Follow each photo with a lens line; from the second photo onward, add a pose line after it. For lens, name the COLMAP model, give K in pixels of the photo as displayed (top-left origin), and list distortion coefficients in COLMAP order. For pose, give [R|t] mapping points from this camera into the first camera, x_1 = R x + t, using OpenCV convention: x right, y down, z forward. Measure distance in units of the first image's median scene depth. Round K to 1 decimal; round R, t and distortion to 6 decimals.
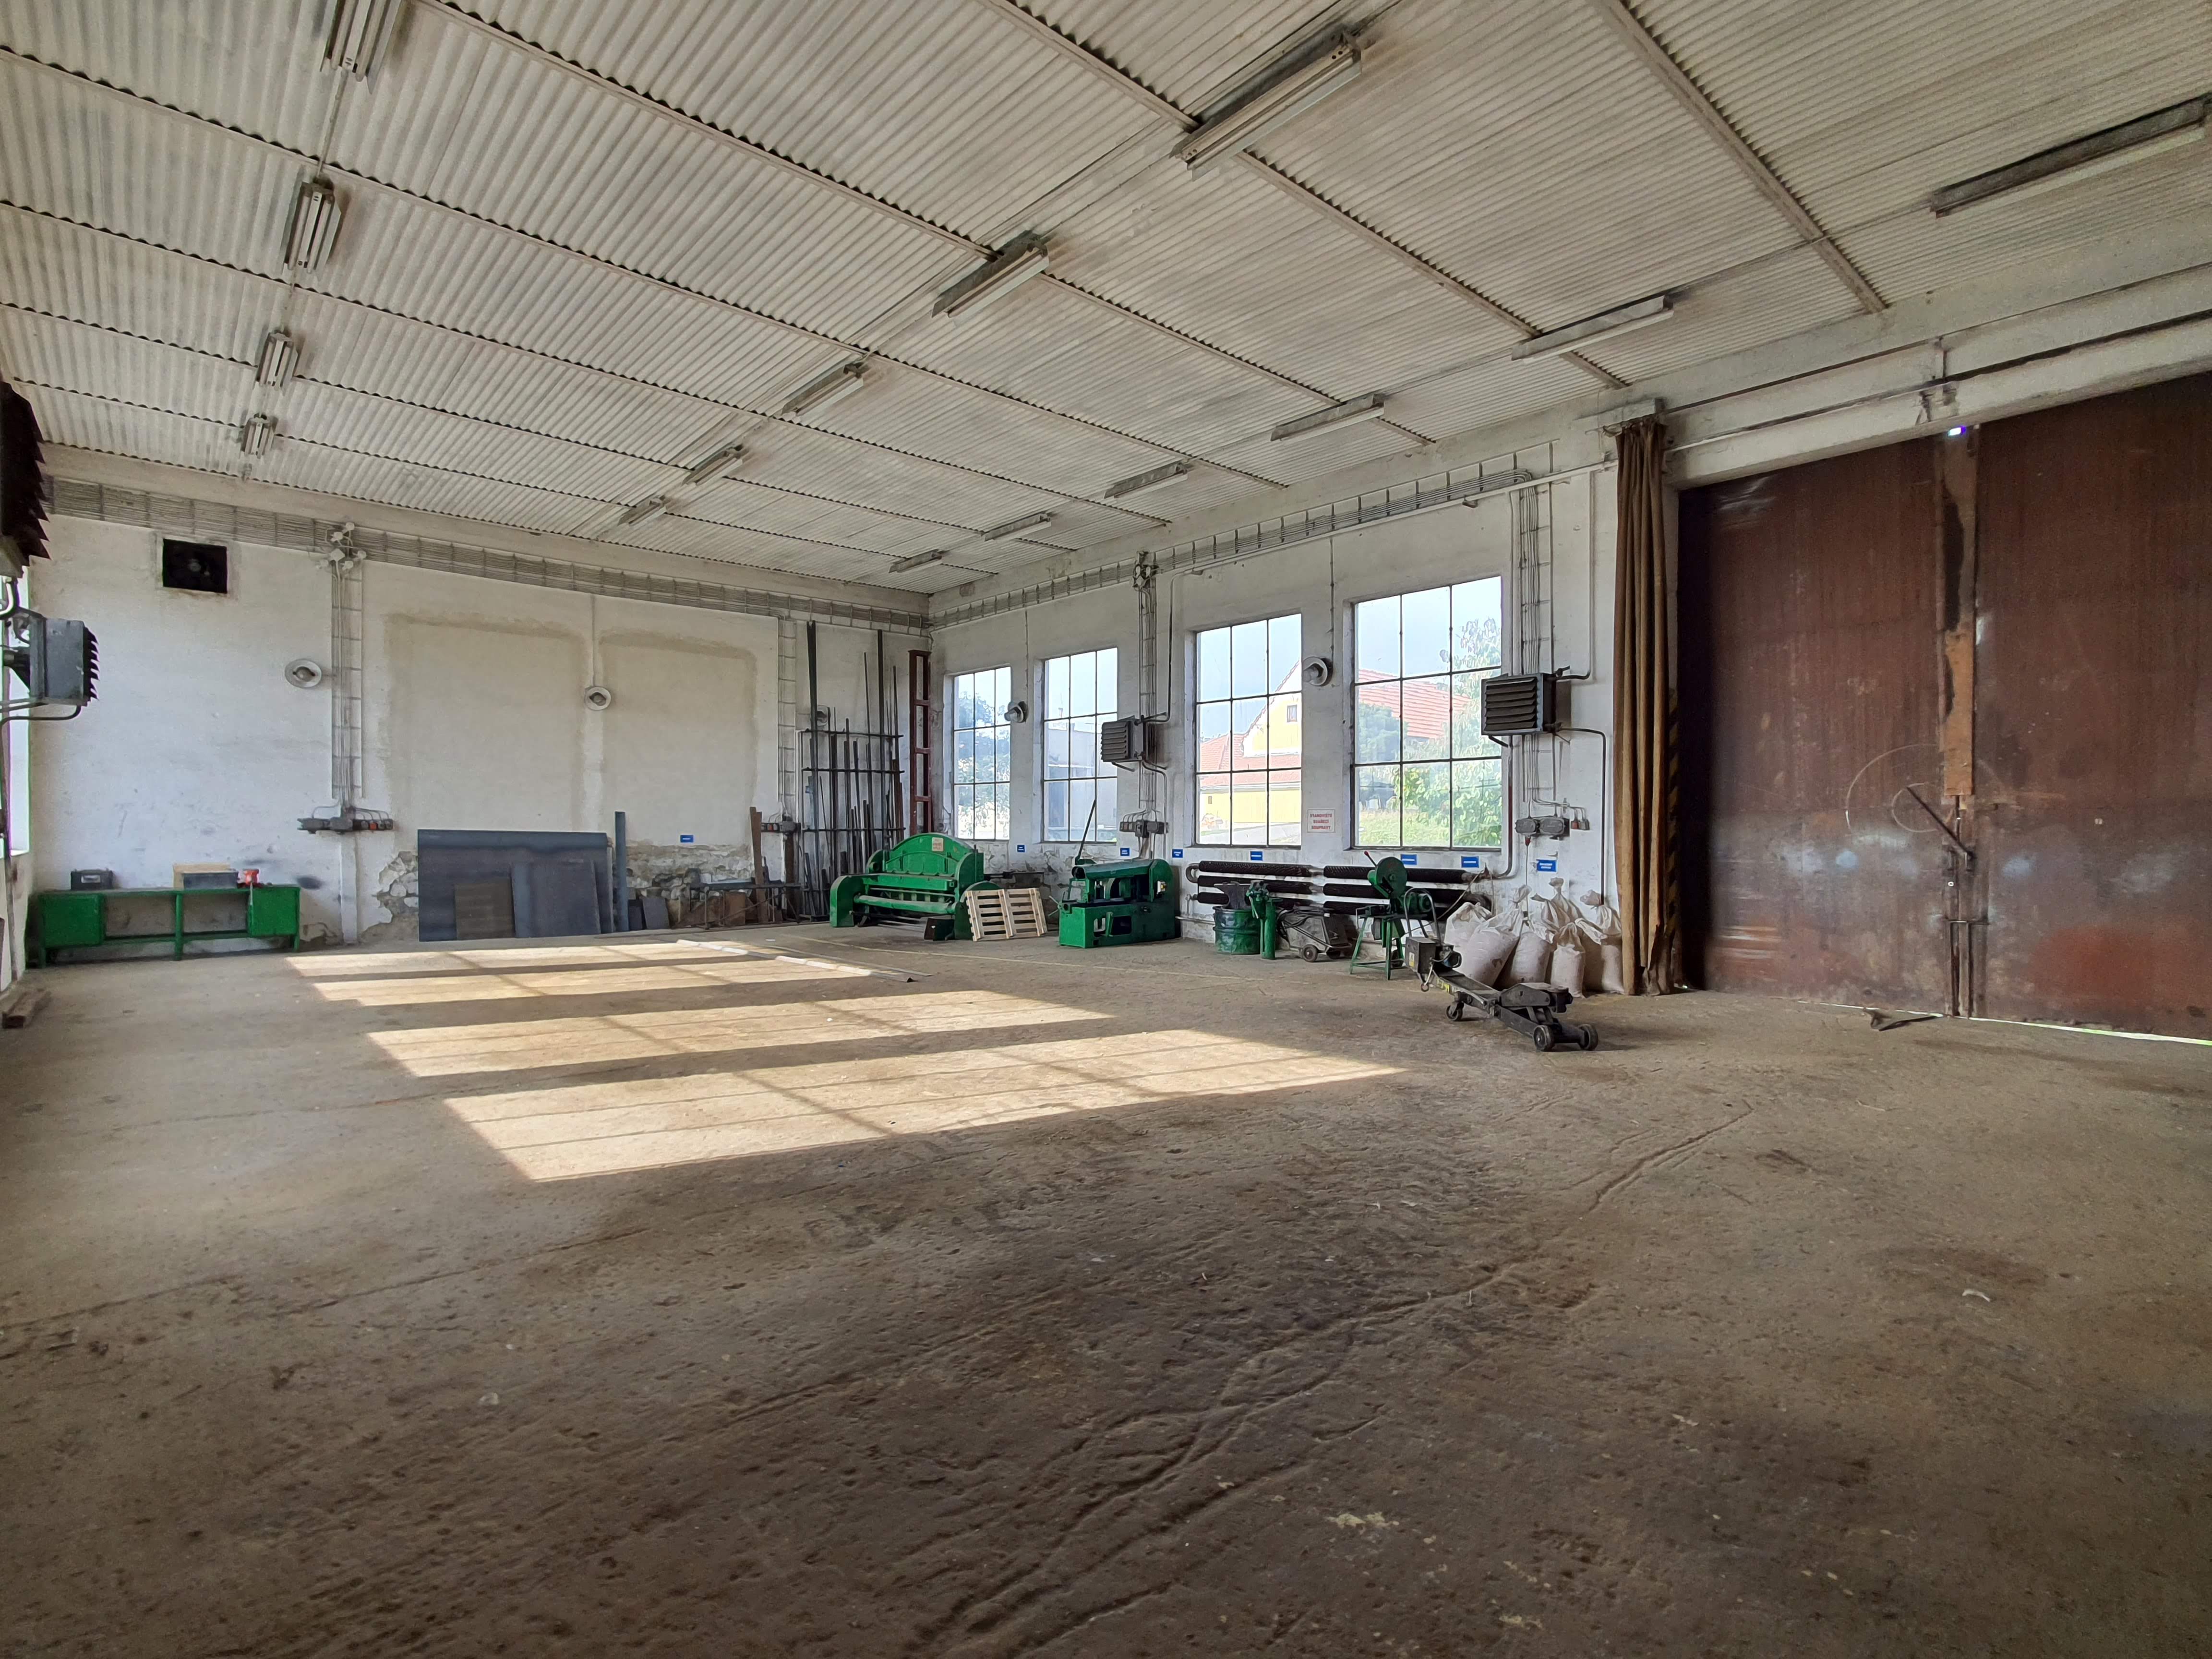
lens RADIAL K [[880.1, 0, 1072.8], [0, 880.1, 823.7], [0, 0, 1]] dist [0.011515, -0.000102]
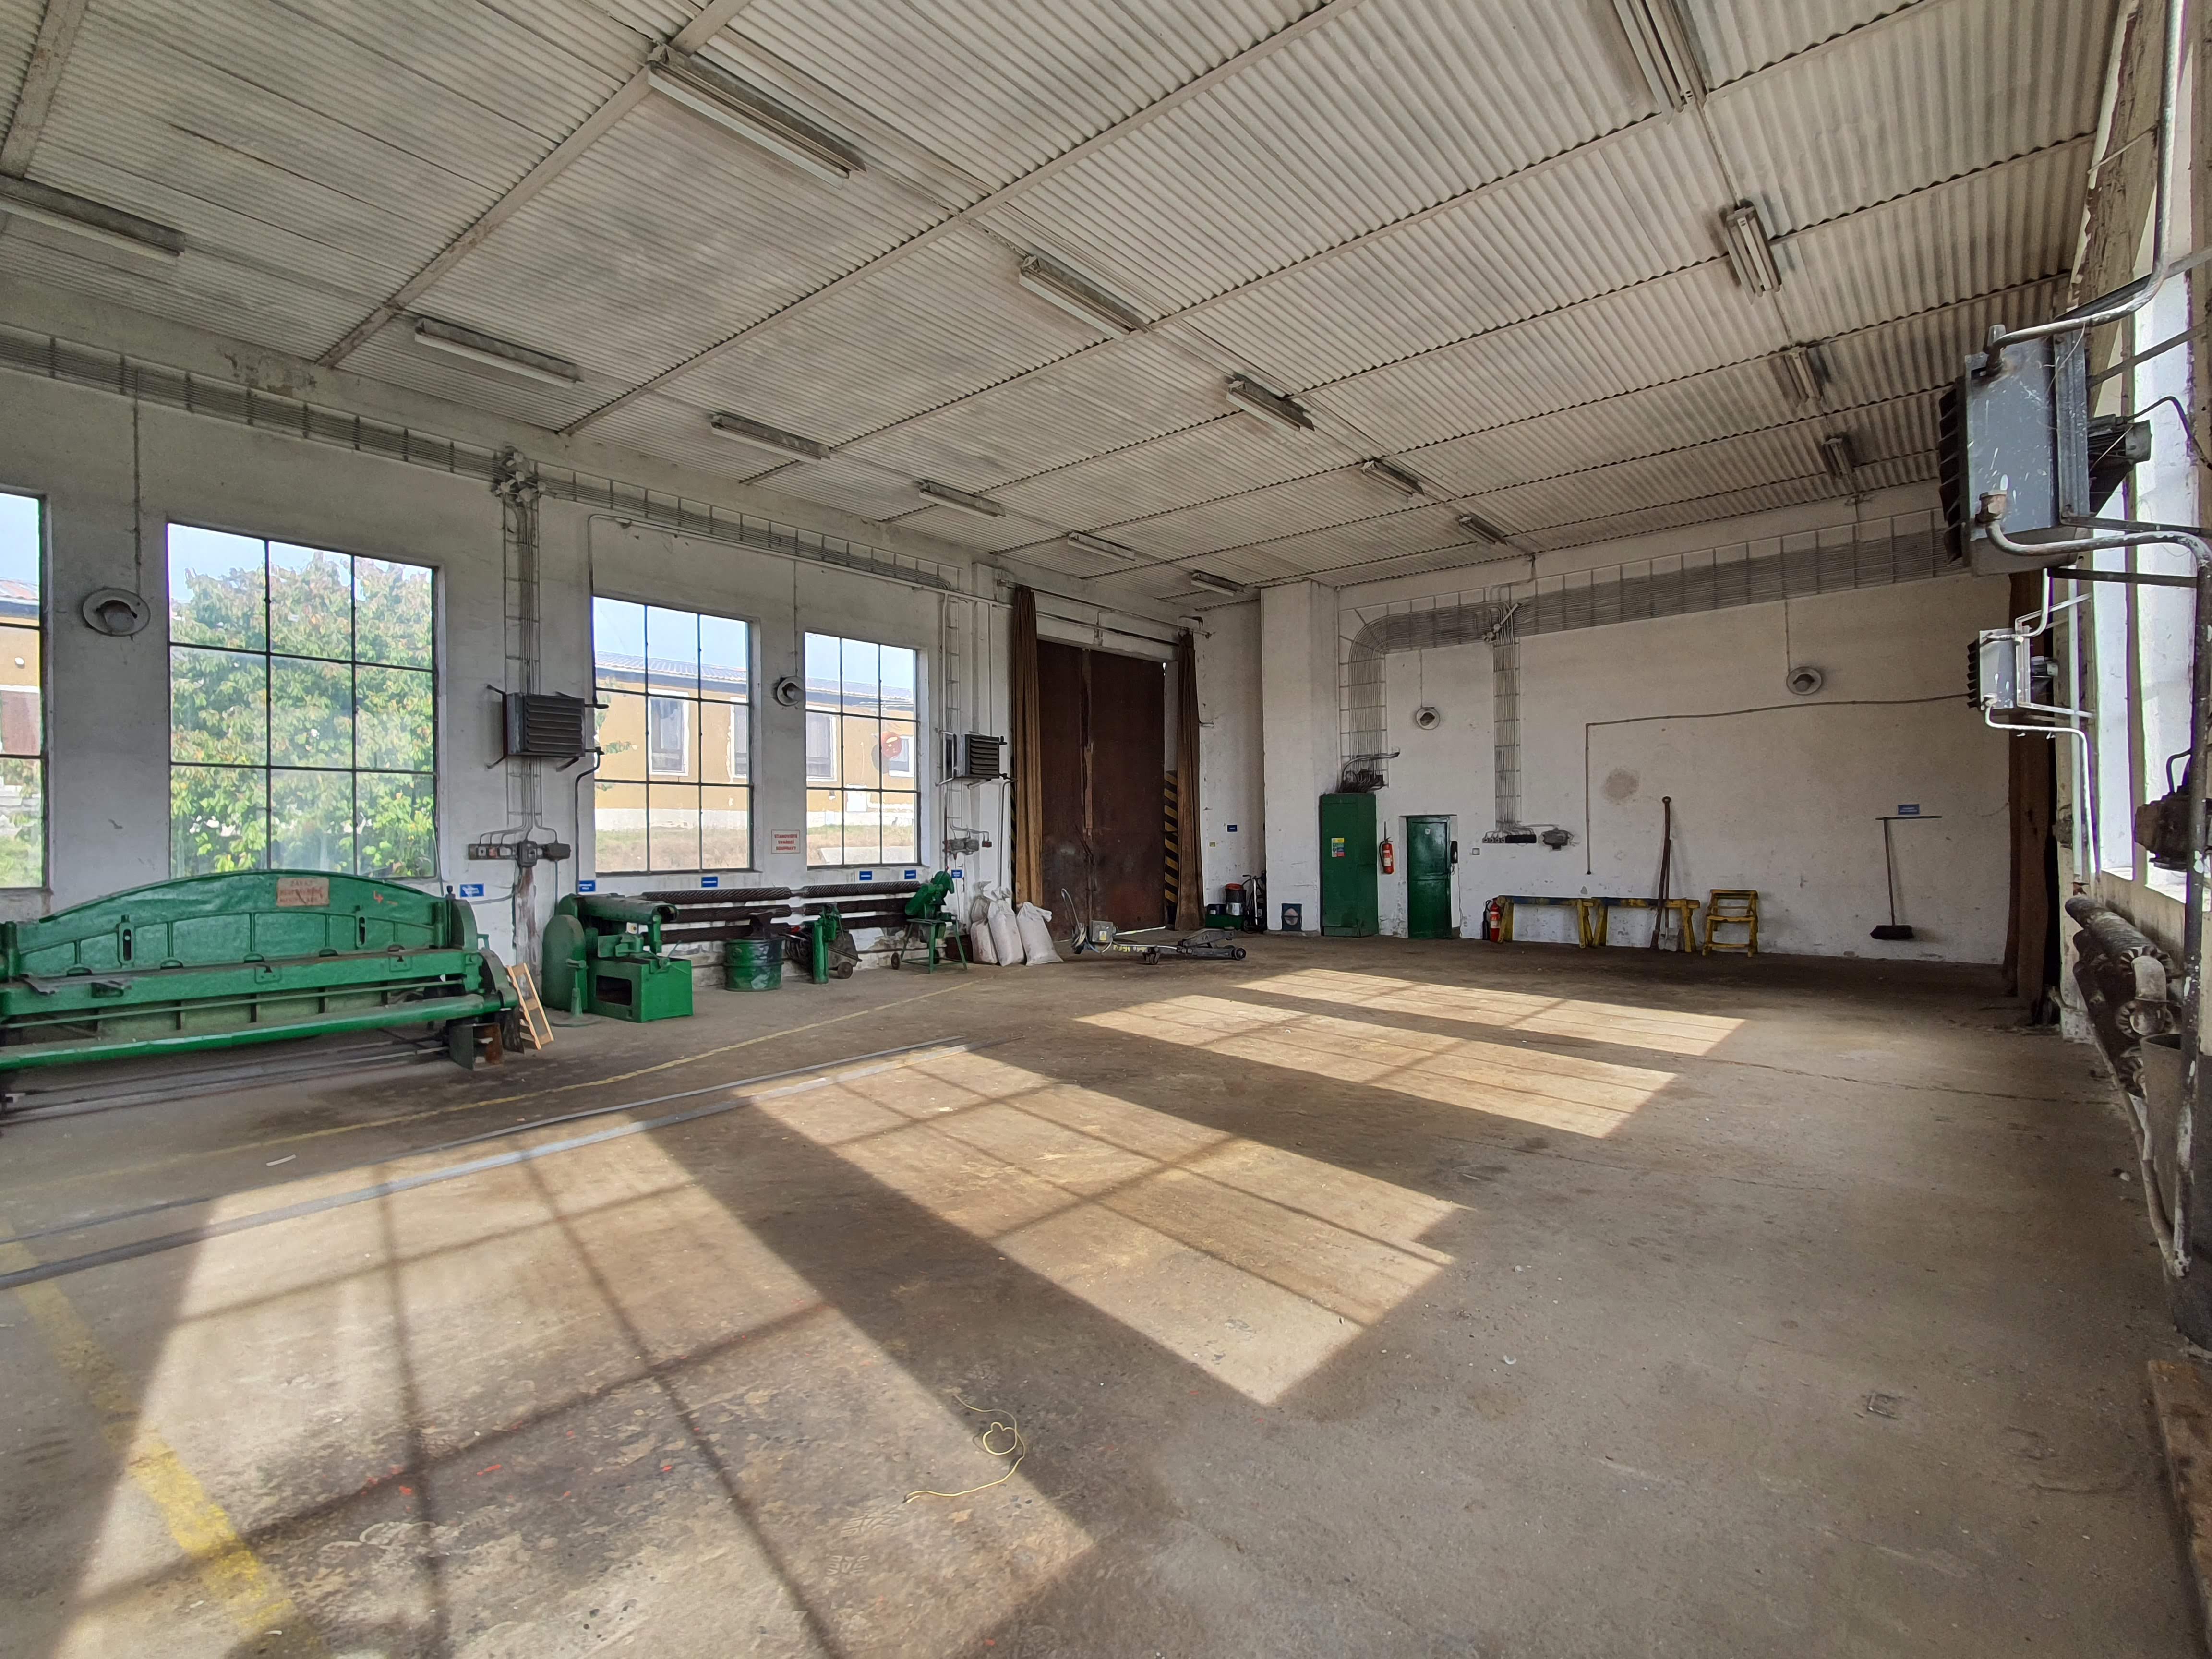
lens RADIAL K [[880.1, 0, 1072.8], [0, 880.1, 823.7], [0, 0, 1]] dist [0.011515, -0.000102]
pose [[0.045181, 0.023244, 0.998708, -0.703525], [0.010325, 0.999665, -0.023734, 0.003359], [-0.998925, 0.011384, 0.044926, 0.648314]]
